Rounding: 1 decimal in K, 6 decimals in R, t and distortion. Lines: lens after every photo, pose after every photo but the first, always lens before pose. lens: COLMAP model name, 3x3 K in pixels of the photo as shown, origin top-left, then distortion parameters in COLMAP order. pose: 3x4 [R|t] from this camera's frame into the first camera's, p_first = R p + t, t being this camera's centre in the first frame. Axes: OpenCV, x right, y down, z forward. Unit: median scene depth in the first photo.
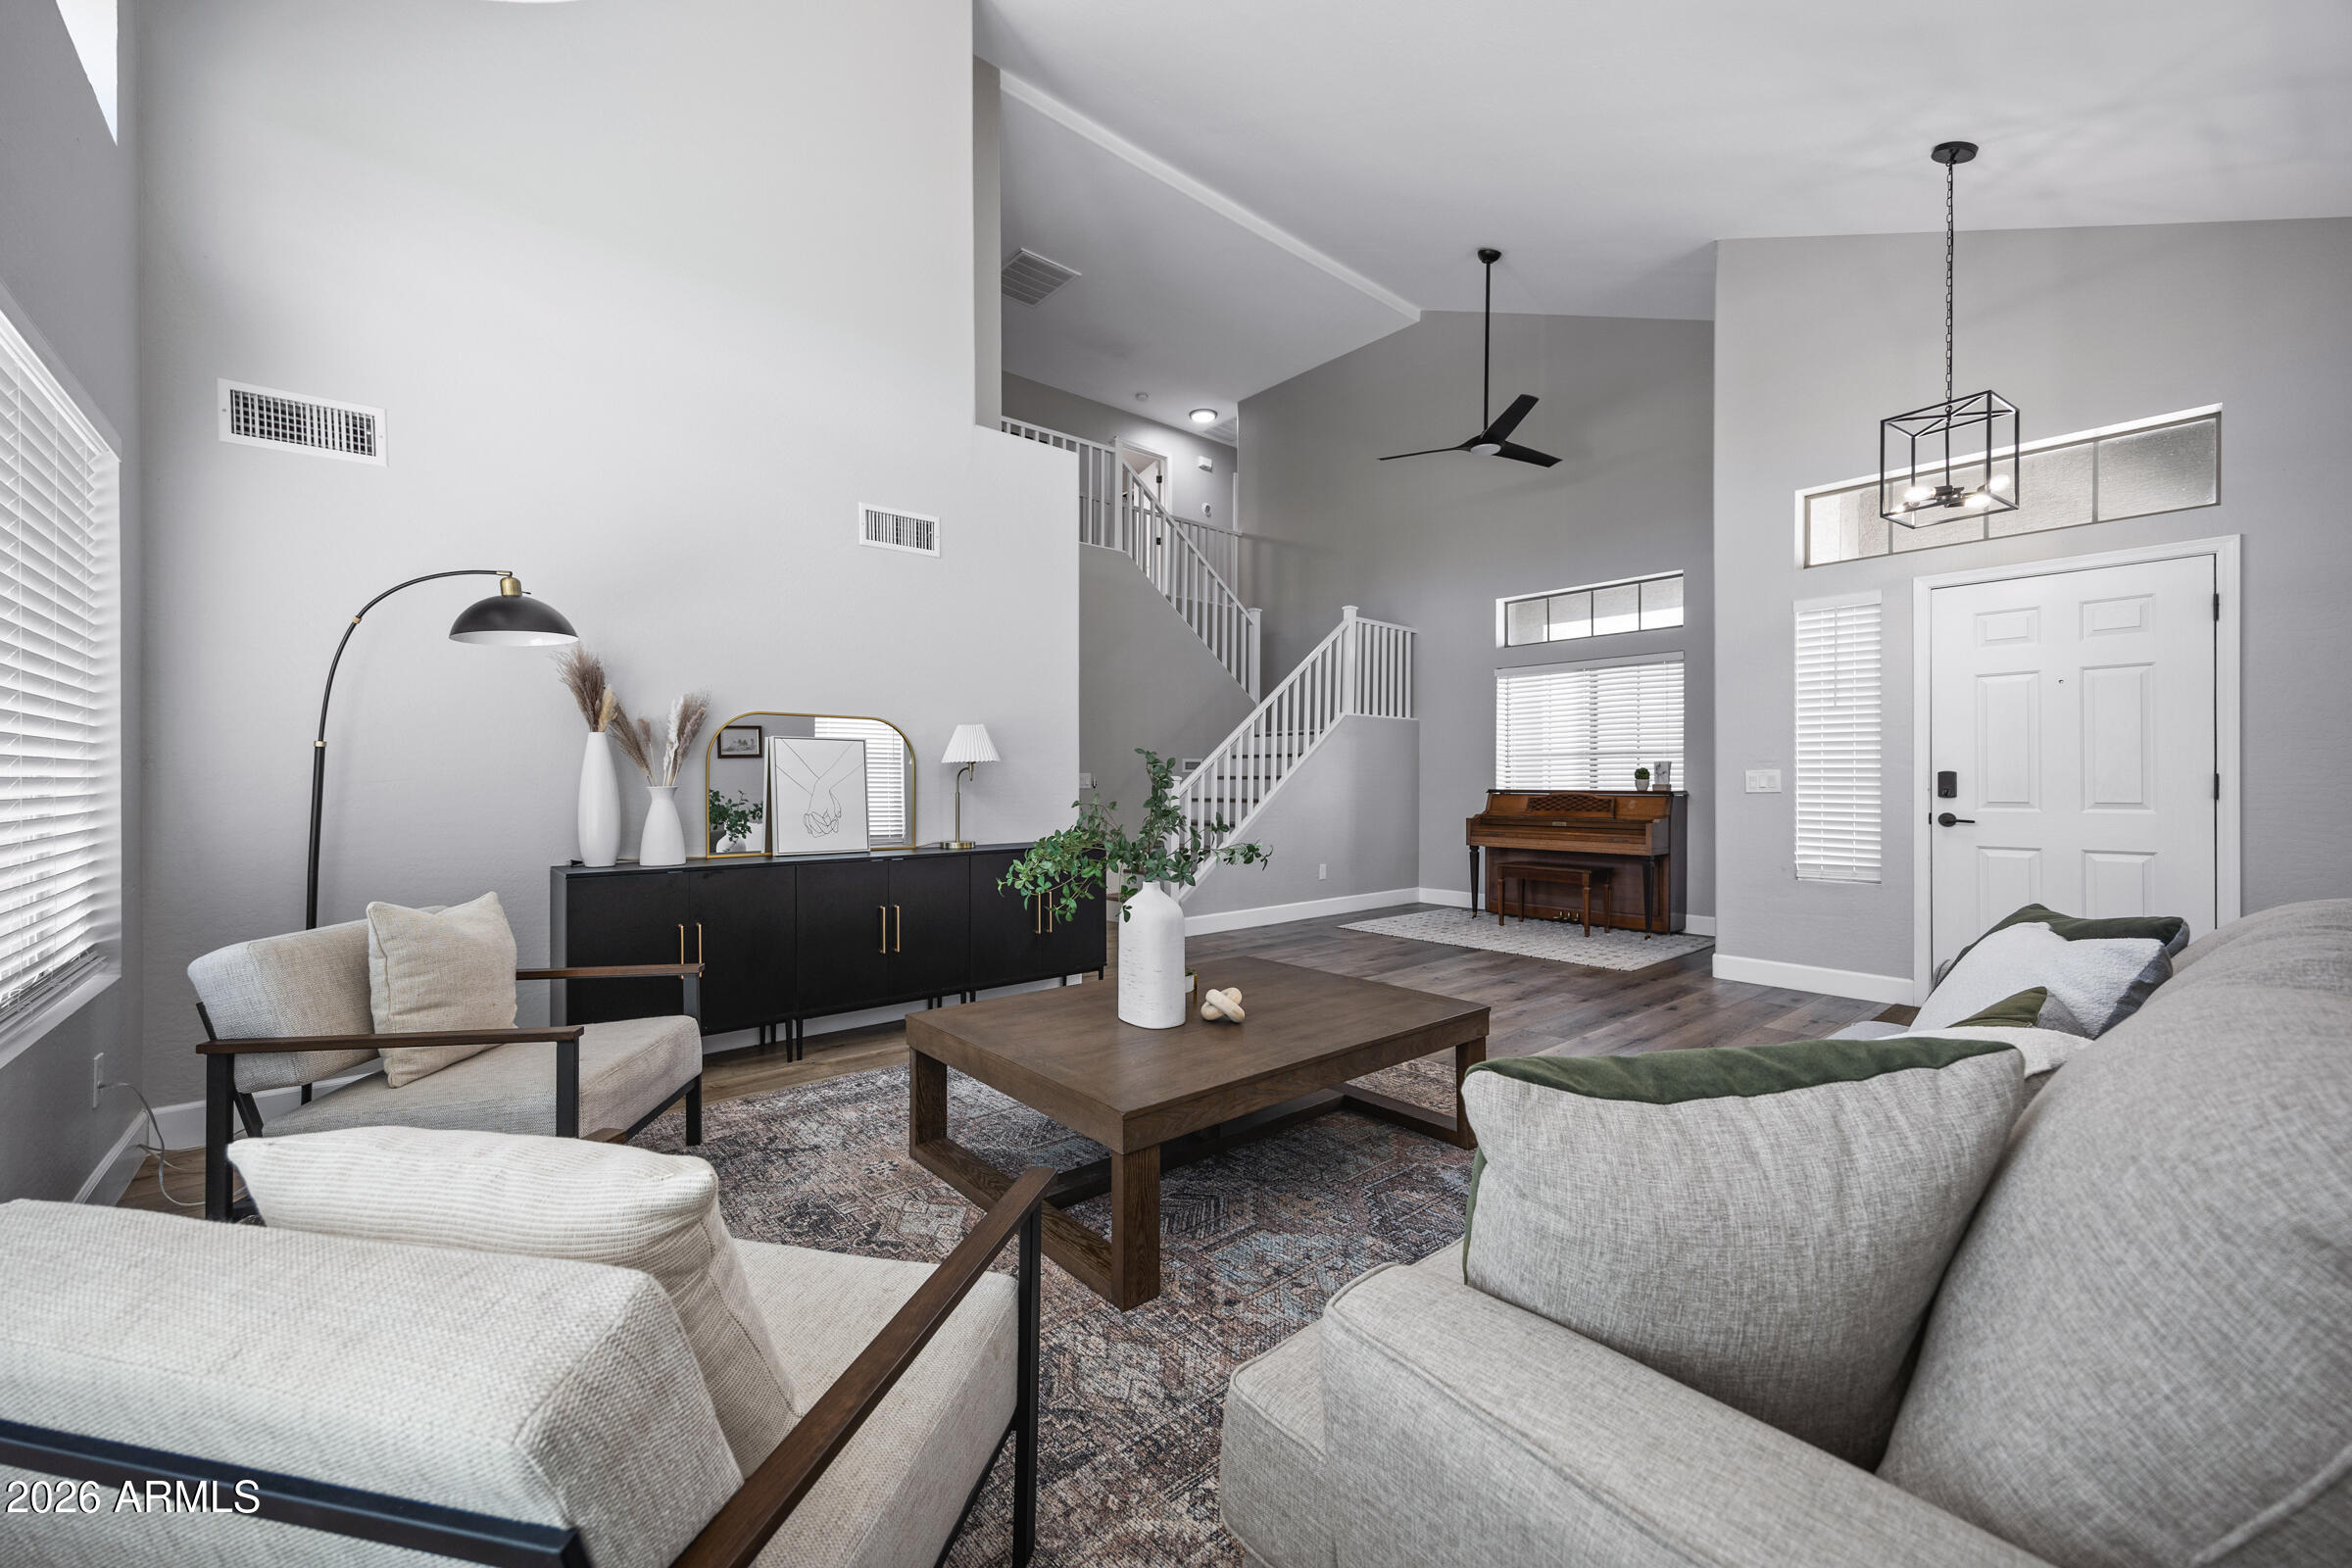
lens RADIAL K [[921.4, 0, 1161.9], [0, 921.4, 775.4], [0, 0, 1]] dist [0.003492, -0.000050]
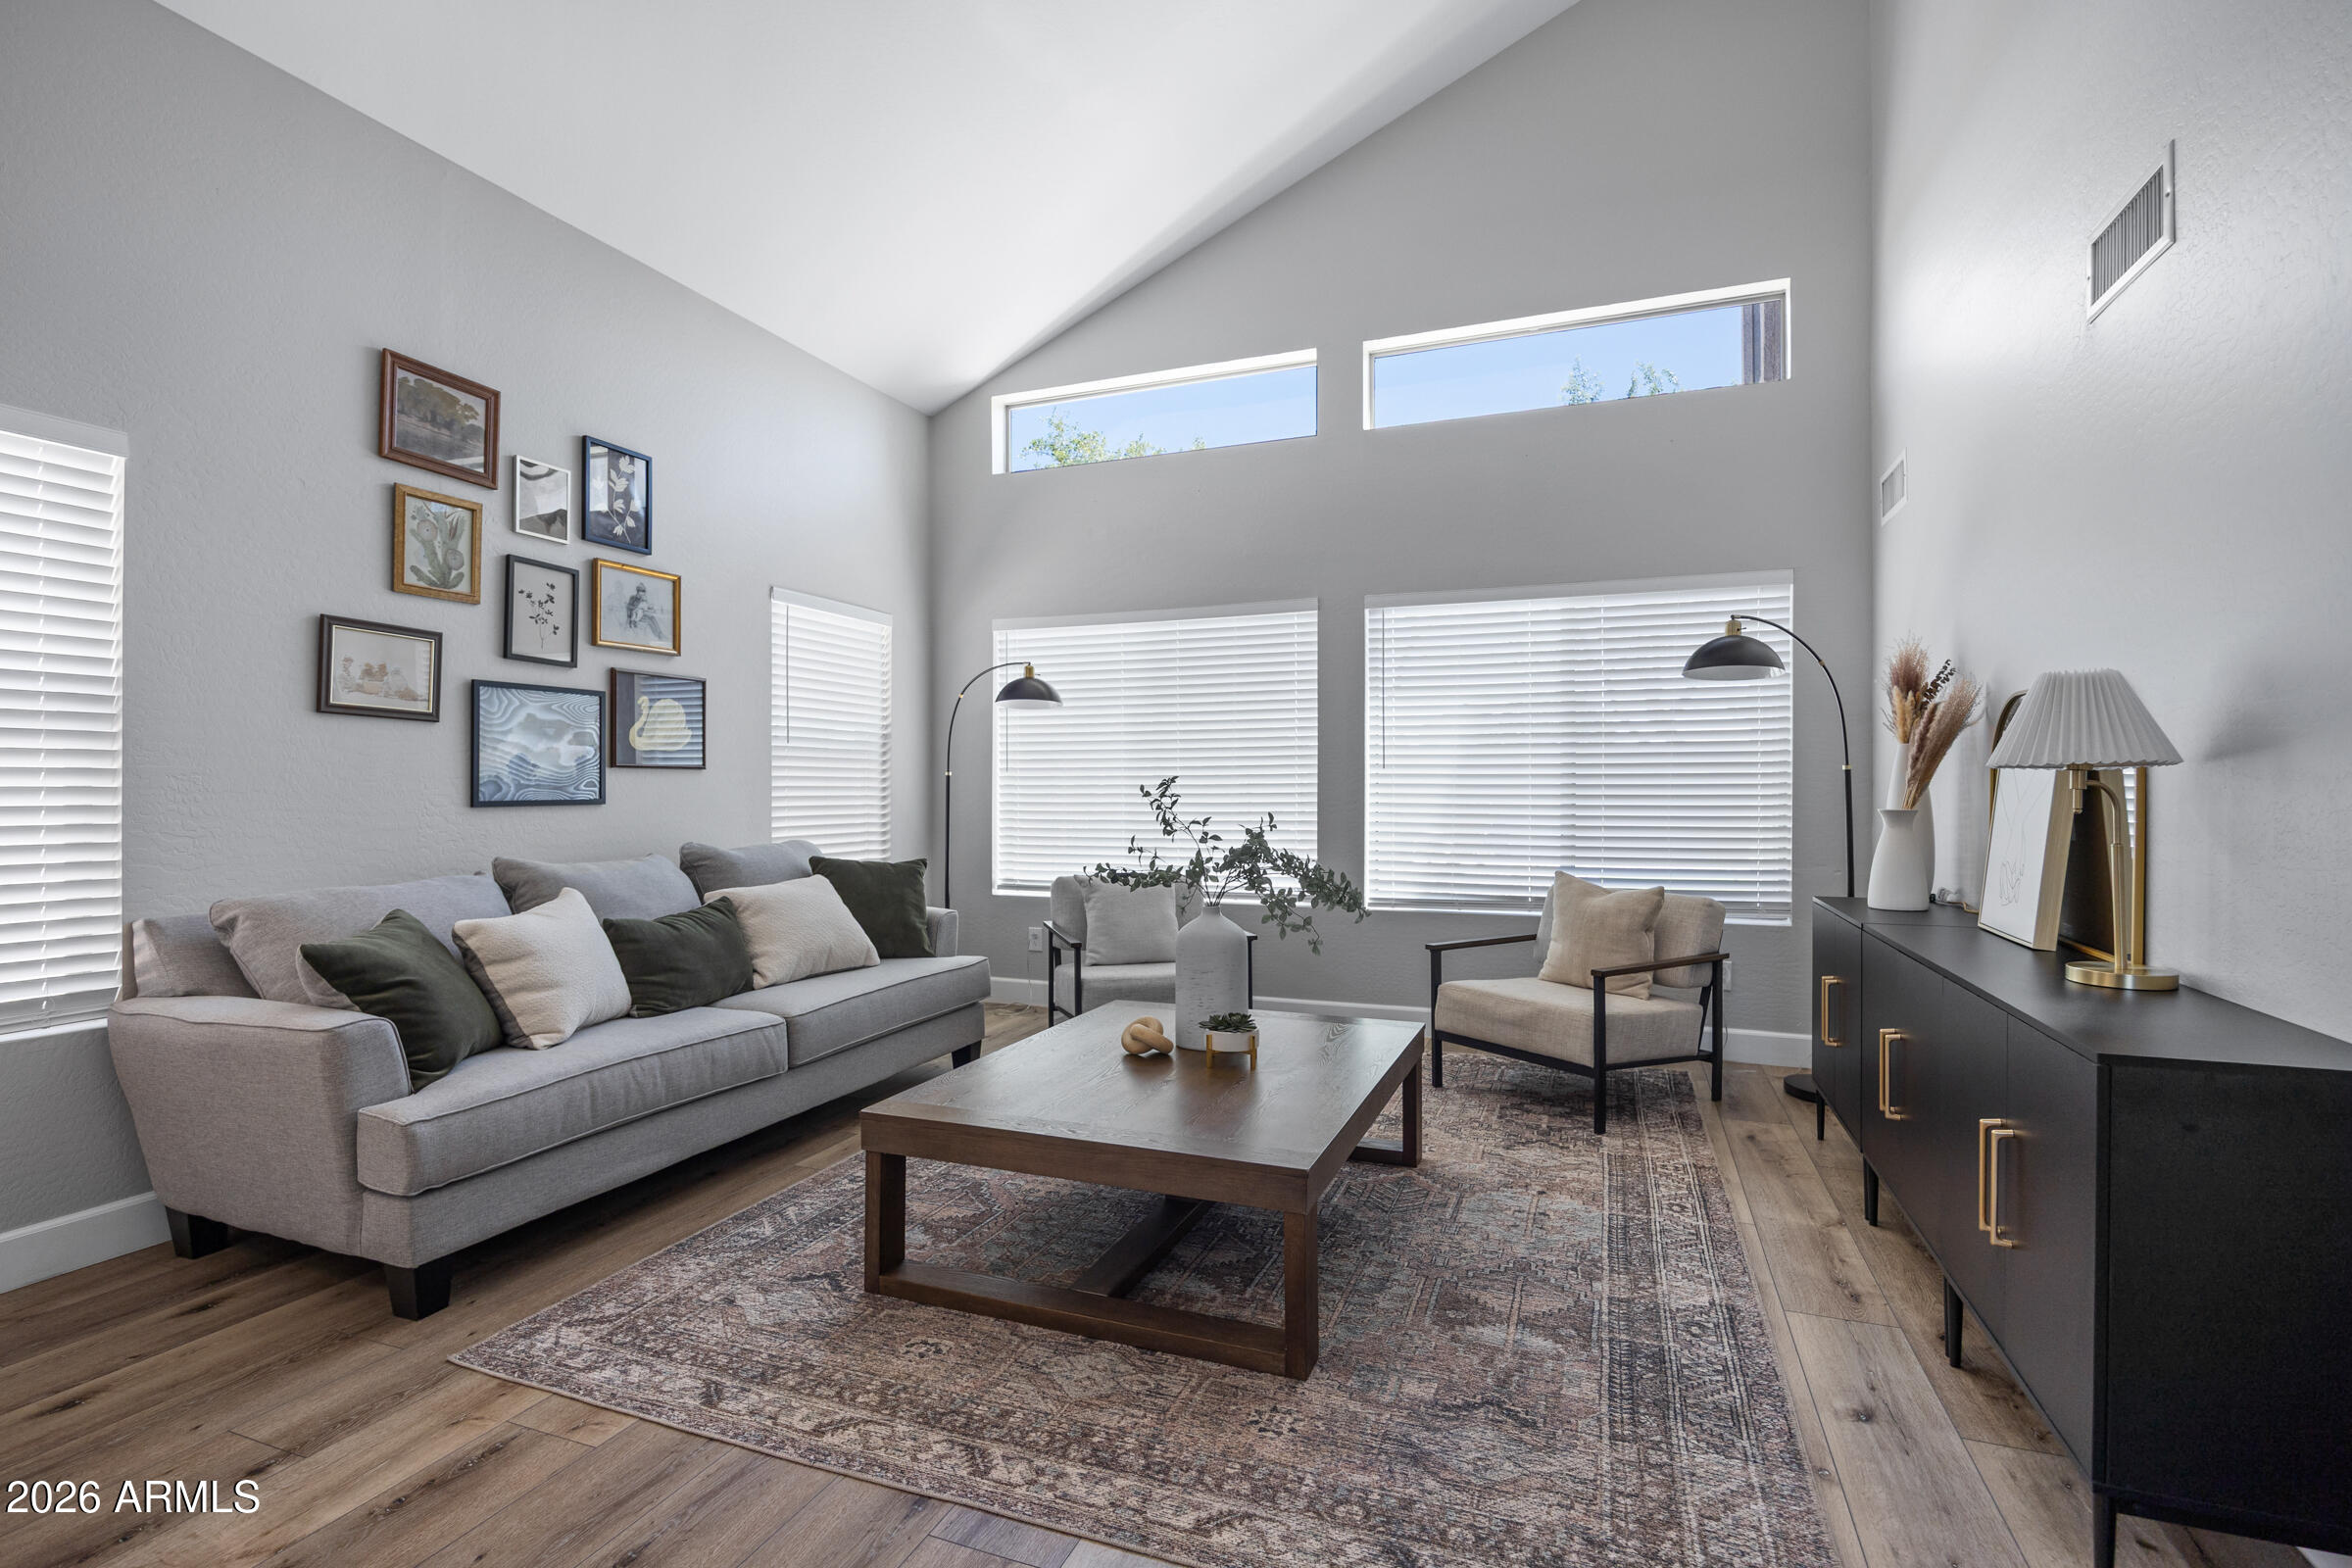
lens RADIAL K [[1112.2, 0, 1183.4], [0, 1112.2, 785.3], [0, 0, 1]] dist [-0.012247, 0.001473]
pose [[-0.874453, 0.005109, -0.485084, 0.363694], [0.005554, 0.999984, 0.000519, -0.010023], [0.485079, -0.002241, -0.874467, 1.240872]]
